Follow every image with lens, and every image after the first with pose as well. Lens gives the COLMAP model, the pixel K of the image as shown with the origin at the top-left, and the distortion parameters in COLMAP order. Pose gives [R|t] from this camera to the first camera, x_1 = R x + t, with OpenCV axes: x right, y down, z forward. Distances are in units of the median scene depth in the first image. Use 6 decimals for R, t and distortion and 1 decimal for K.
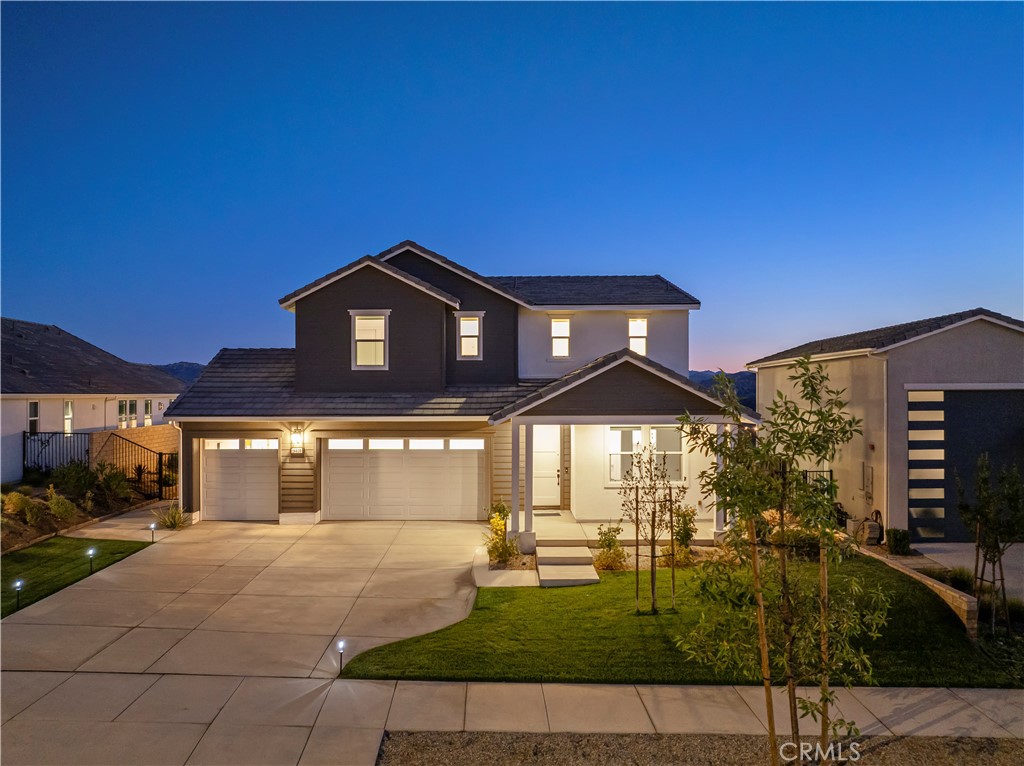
lens RADIAL K [[717.1, 0, 512.0], [0, 717.1, 383.0], [0, 0, 1]] dist [-0.043440, 0.007976]
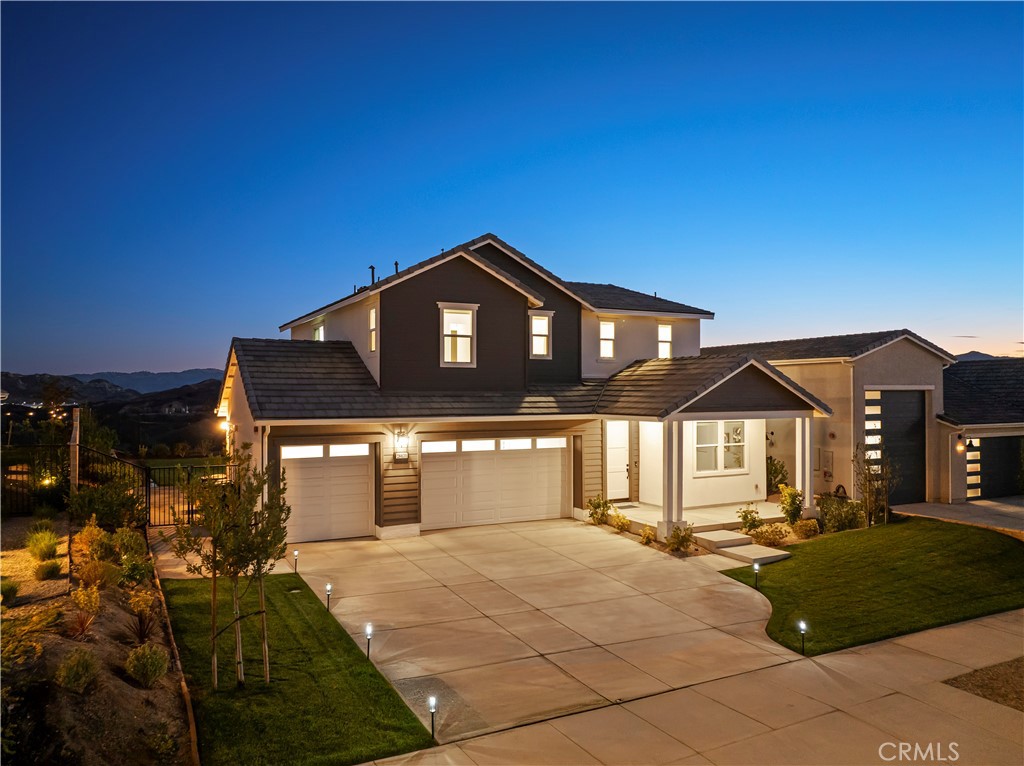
lens RADIAL K [[717.1, 0, 512.0], [0, 717.1, 383.0], [0, 0, 1]] dist [-0.043440, 0.007976]
pose [[0.889674, 0.007684, 0.456532, -0.573013], [-0.006102, 0.999969, -0.004940, 0.006891], [-0.456556, 0.001610, 0.889693, 0.132511]]
